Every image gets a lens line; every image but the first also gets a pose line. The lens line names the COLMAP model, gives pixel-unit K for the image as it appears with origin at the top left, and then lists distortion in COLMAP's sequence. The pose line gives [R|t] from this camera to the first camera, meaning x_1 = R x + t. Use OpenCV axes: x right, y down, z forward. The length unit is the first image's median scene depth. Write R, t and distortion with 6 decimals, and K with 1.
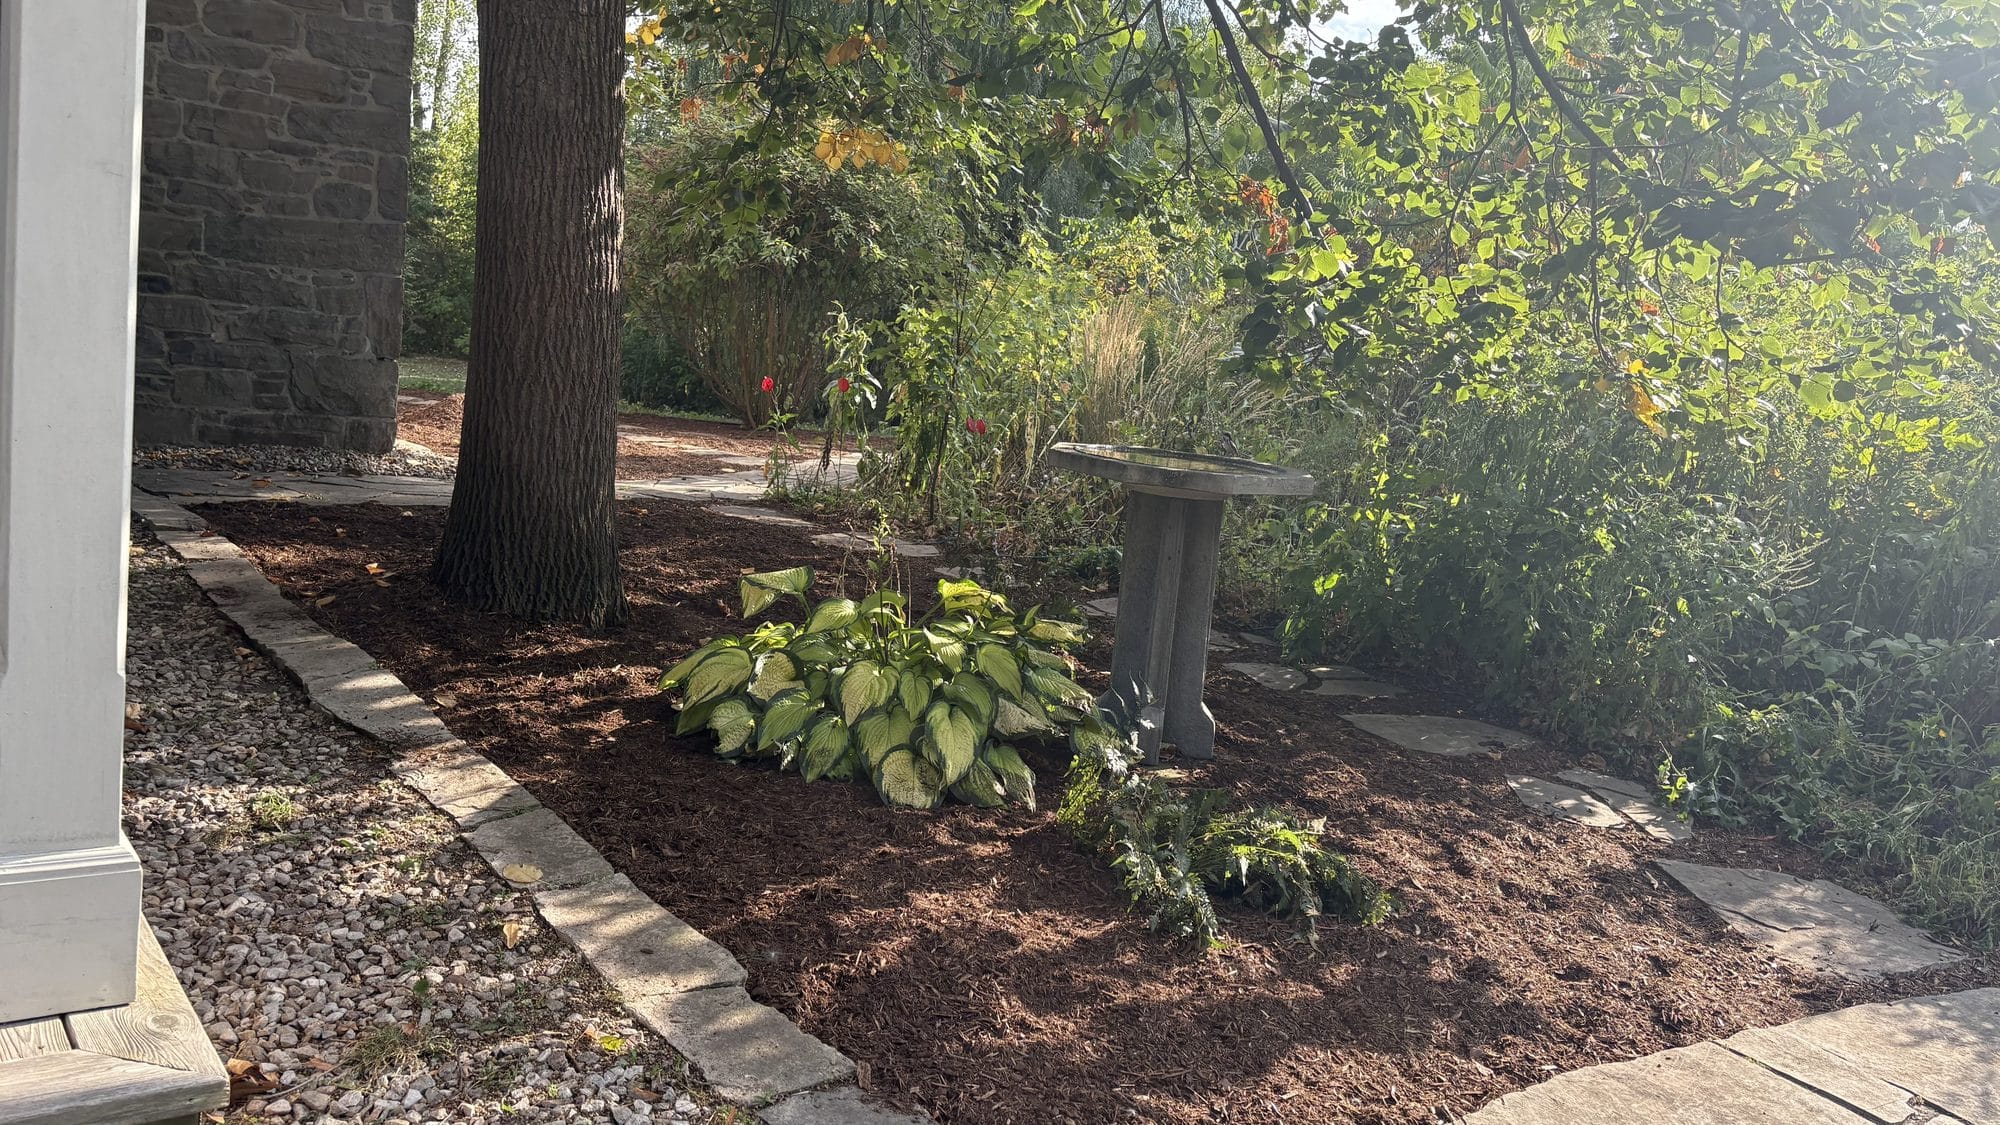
lens RADIAL K [[1542.4, 0, 998.4], [0, 1542.4, 555.9], [0, 0, 1]] dist [0.056462, -0.062531]
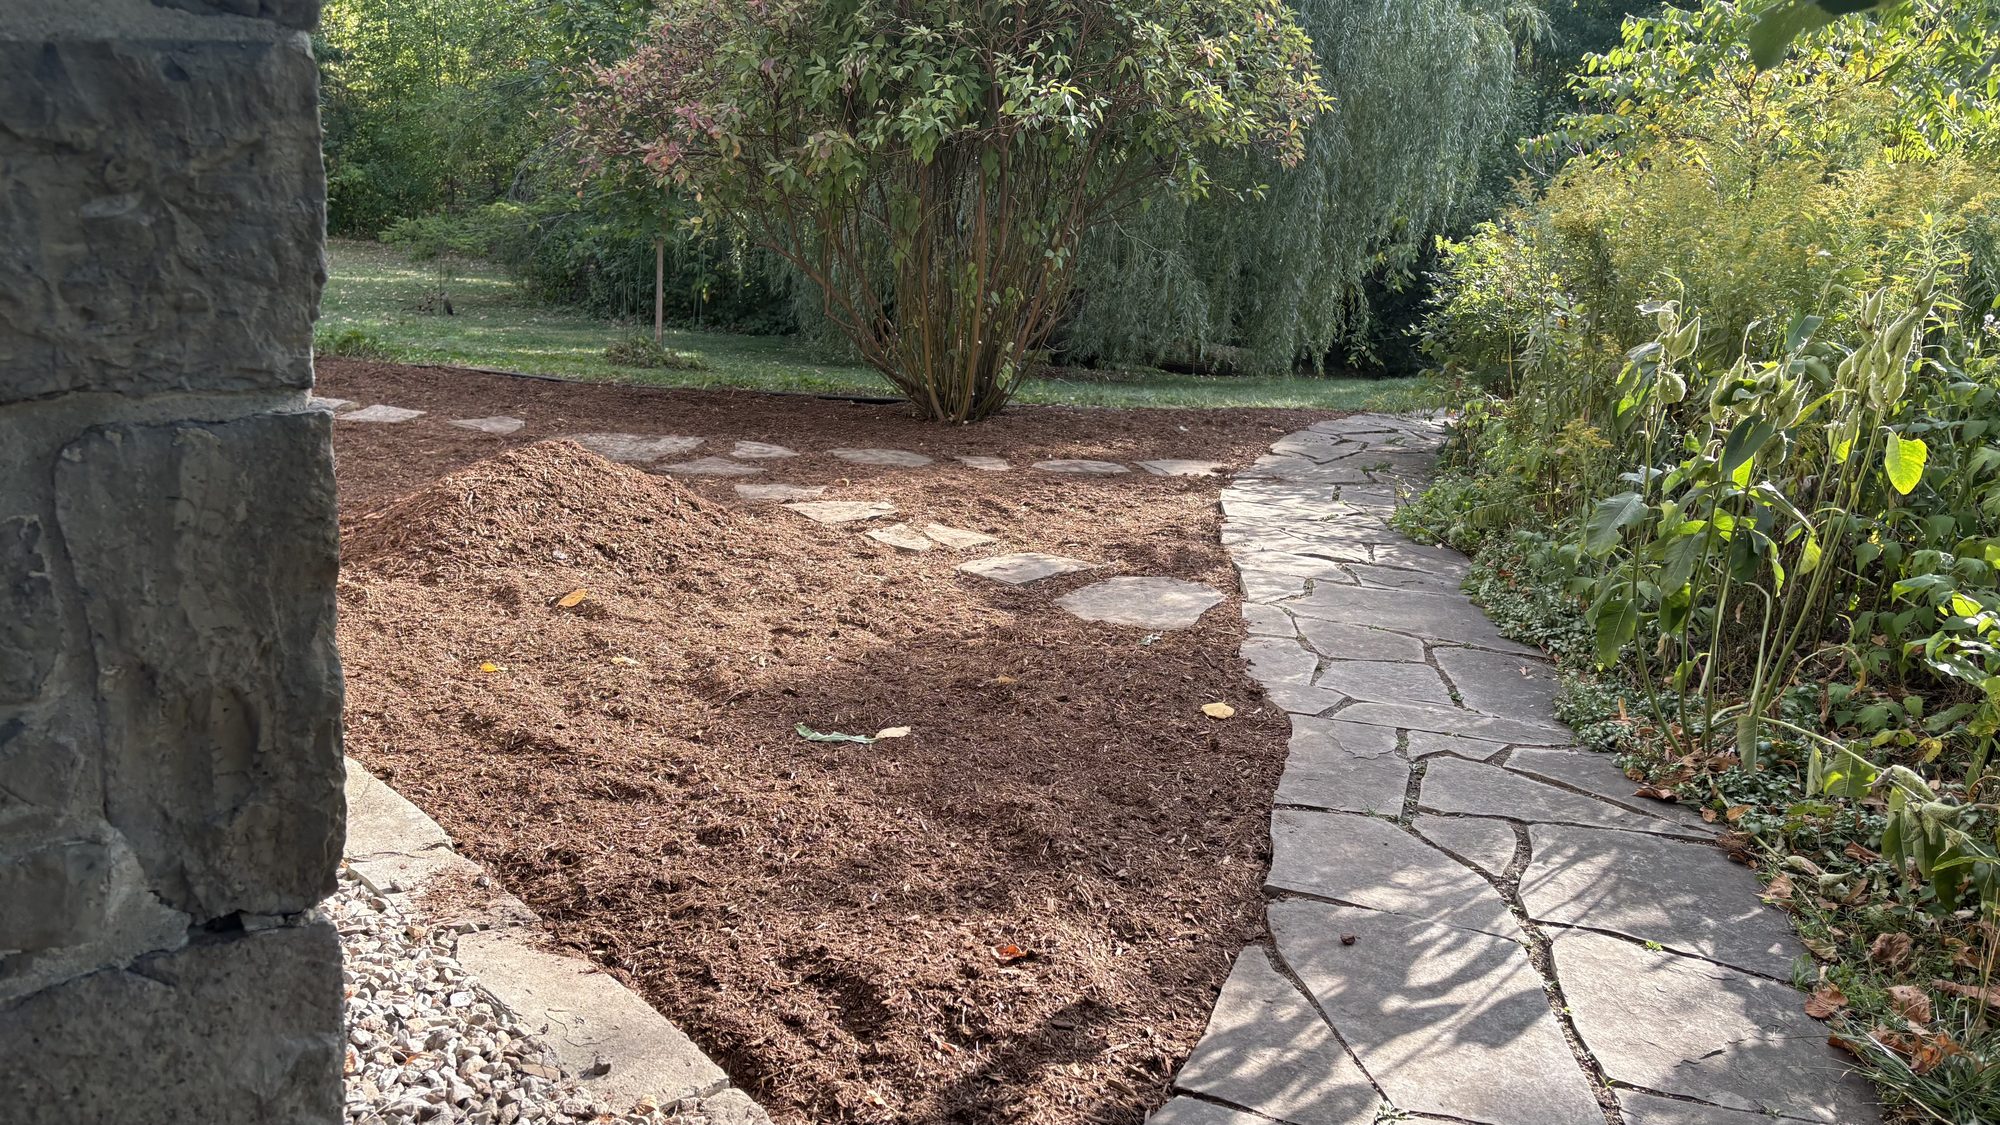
lens RADIAL K [[1542.4, 0, 1012.1], [0, 1542.4, 566.9], [0, 0, 1]] dist [0.056462, -0.062531]
pose [[0.998153, -0.039246, 0.046377, -0.062170], [0.034108, 0.993696, 0.106792, -0.034178], [-0.050275, -0.105013, 0.993199, 0.162308]]
